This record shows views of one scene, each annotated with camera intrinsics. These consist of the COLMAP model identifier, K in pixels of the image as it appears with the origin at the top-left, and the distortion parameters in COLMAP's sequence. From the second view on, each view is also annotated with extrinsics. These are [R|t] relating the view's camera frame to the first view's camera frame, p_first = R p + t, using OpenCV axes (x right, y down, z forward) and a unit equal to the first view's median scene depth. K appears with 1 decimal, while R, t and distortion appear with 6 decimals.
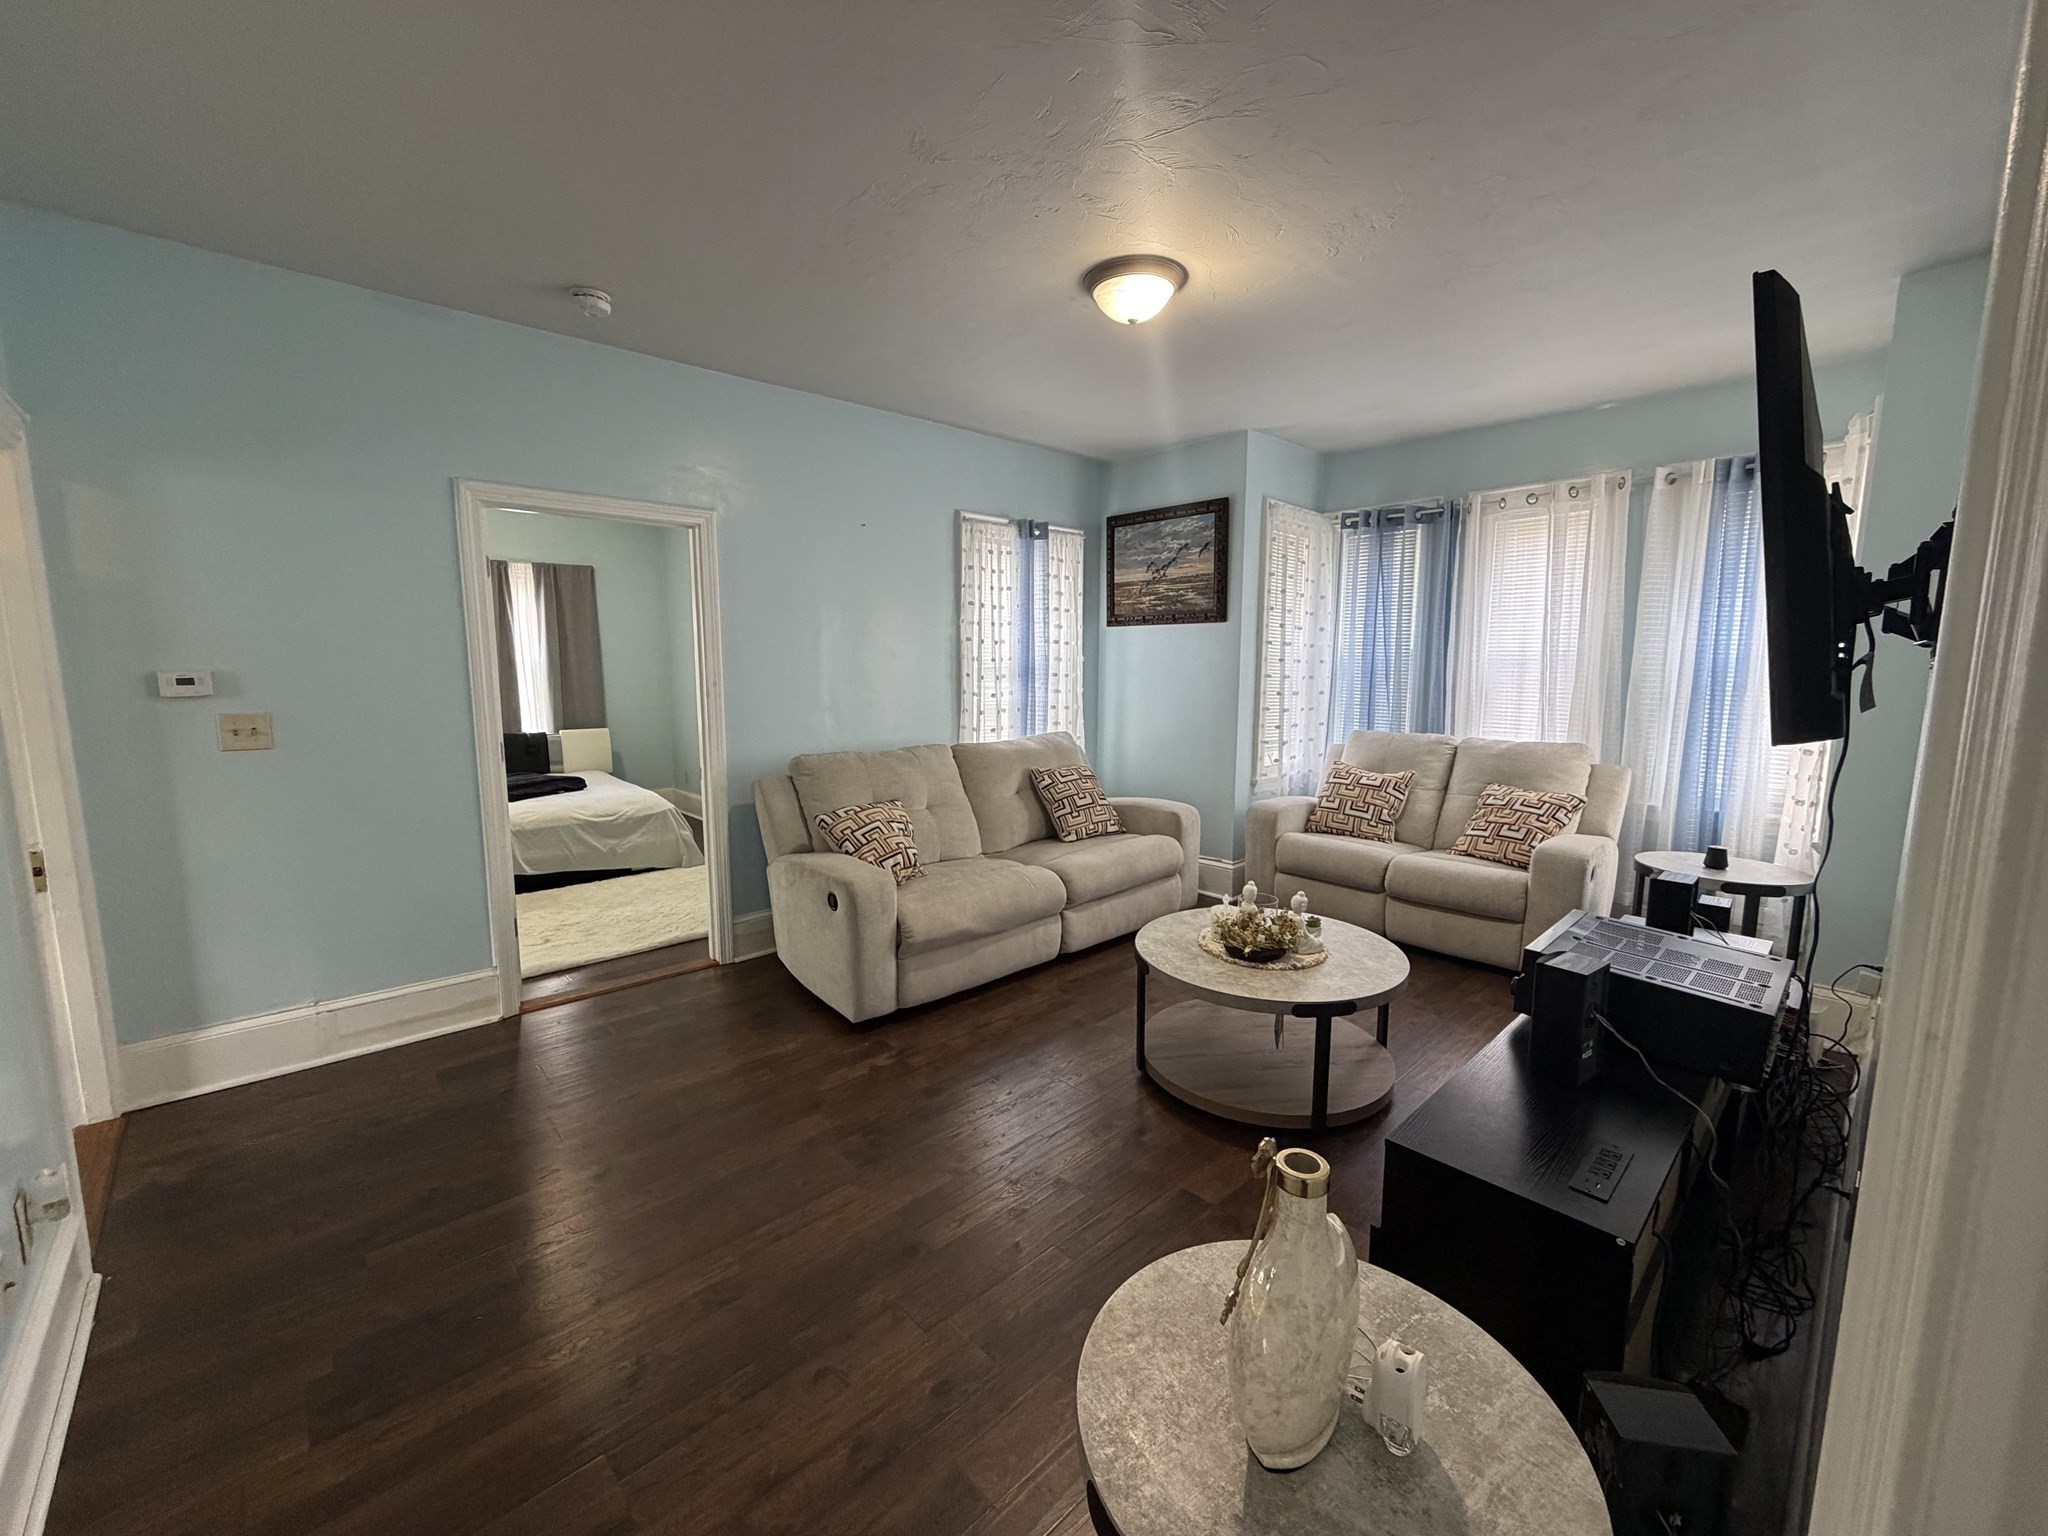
lens RADIAL K [[816.8, 0, 1017.4], [0, 816.8, 764.6], [0, 0, 1]] dist [0.001314, 0.000486]
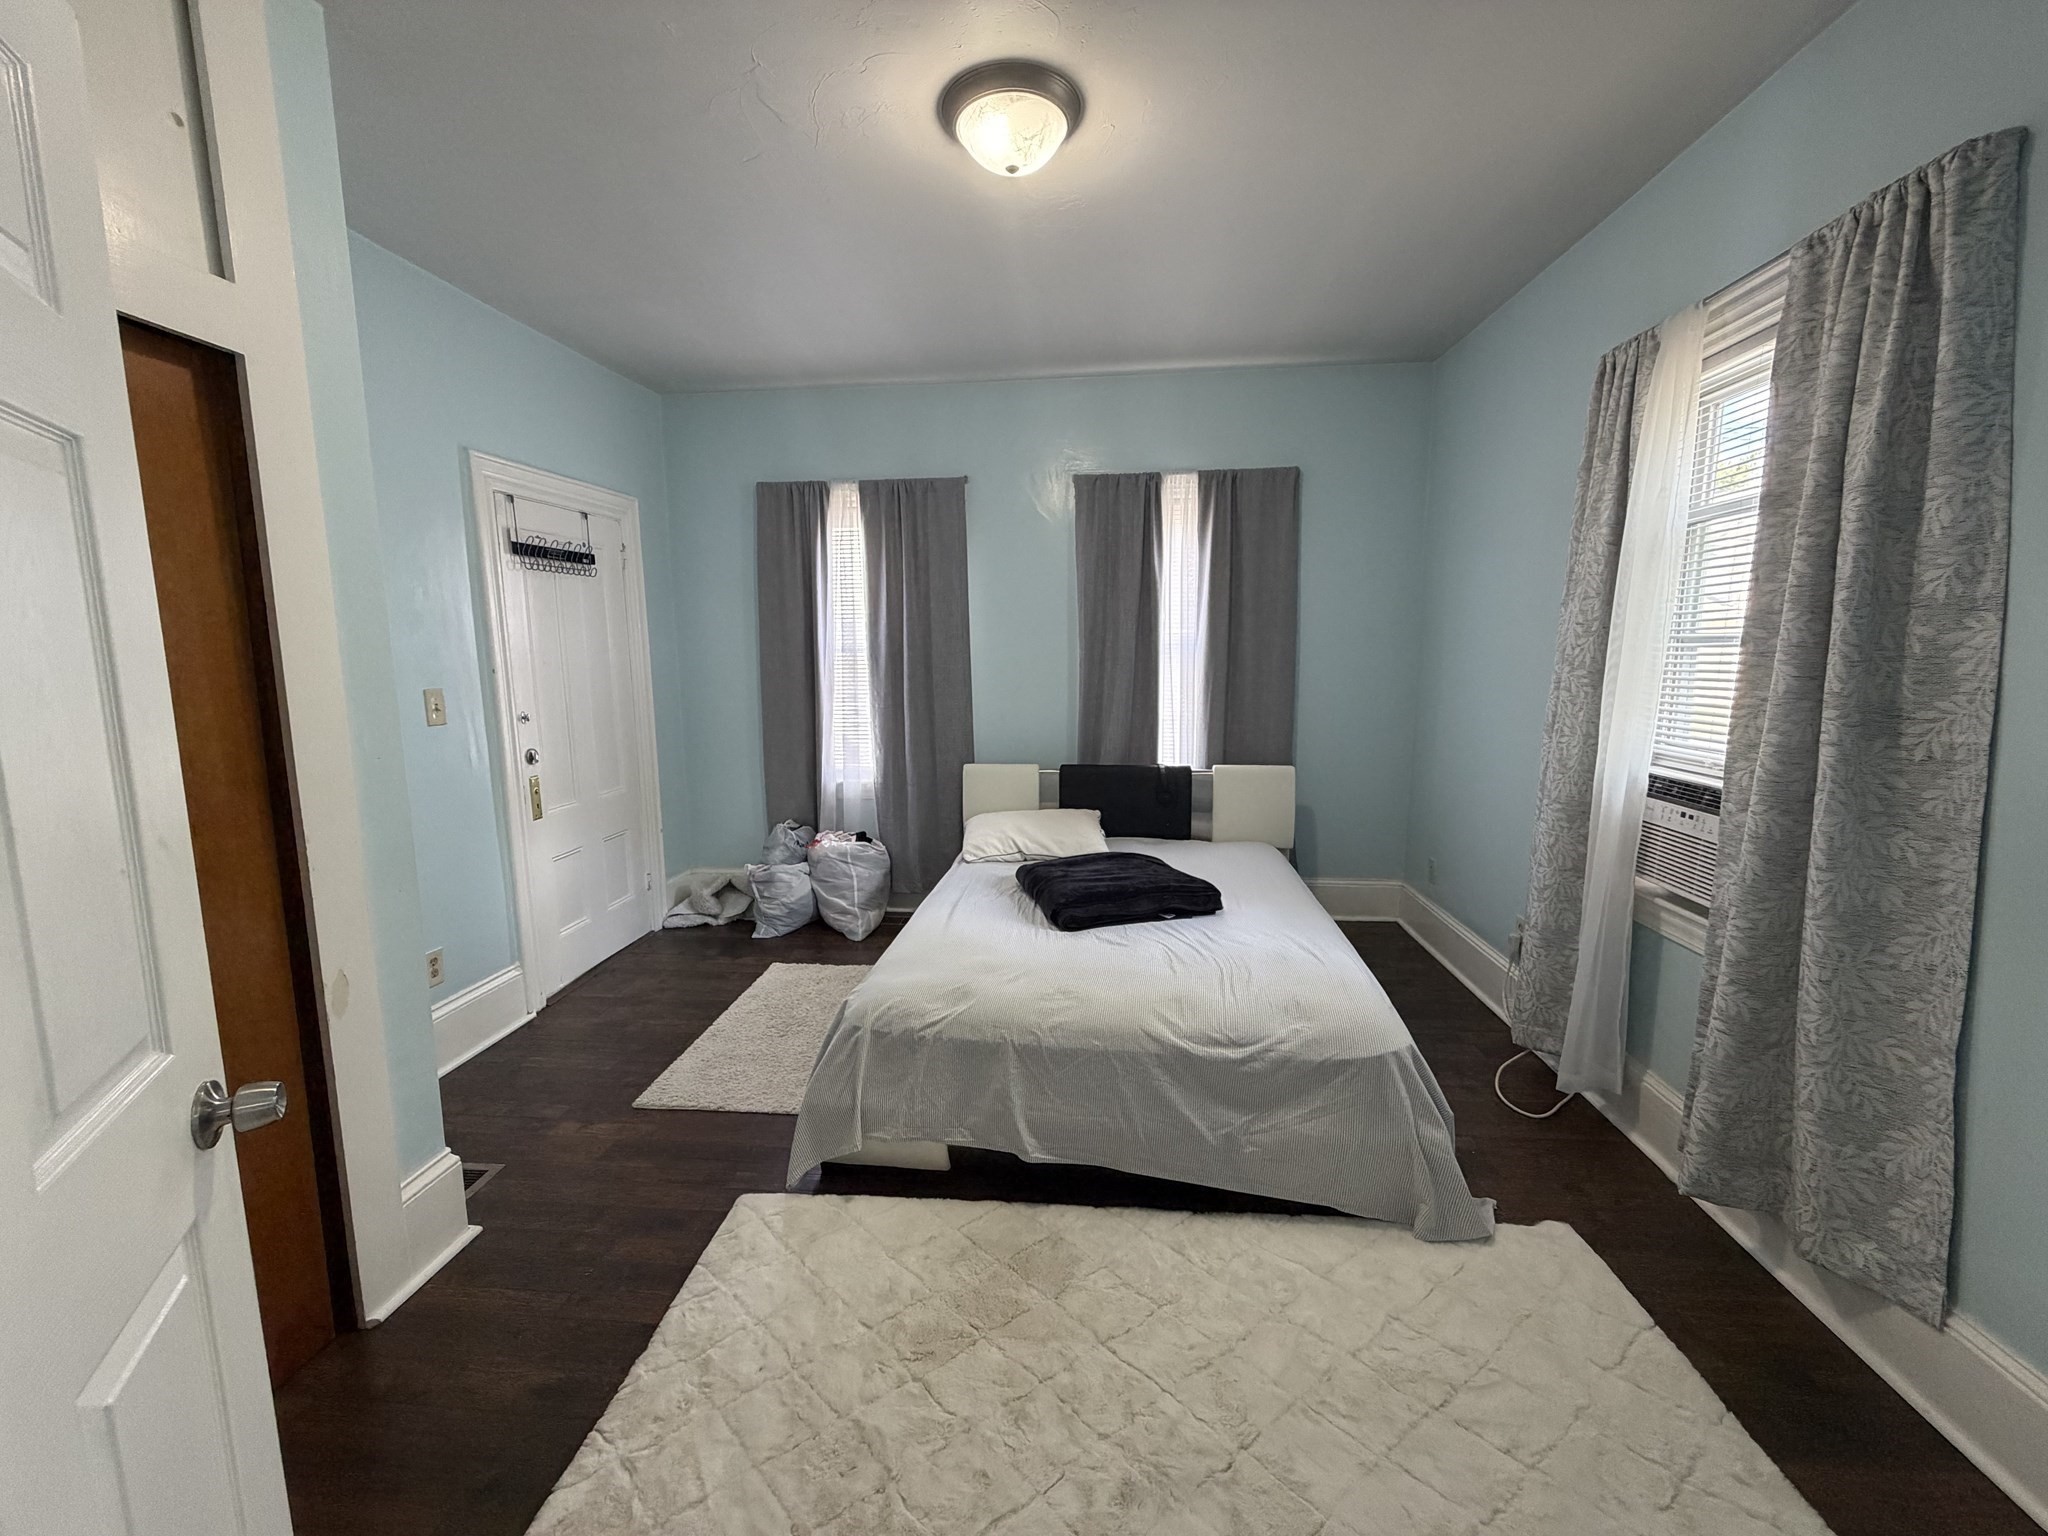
lens RADIAL K [[816.8, 0, 1017.5], [0, 816.8, 760.2], [0, 0, 1]] dist [0.001314, 0.000486]
pose [[0.667333, 0.093360, -0.738885, -0.235540], [-0.087174, 0.995084, 0.046998, -0.061071], [0.739640, 0.033048, 0.672191, 0.525707]]
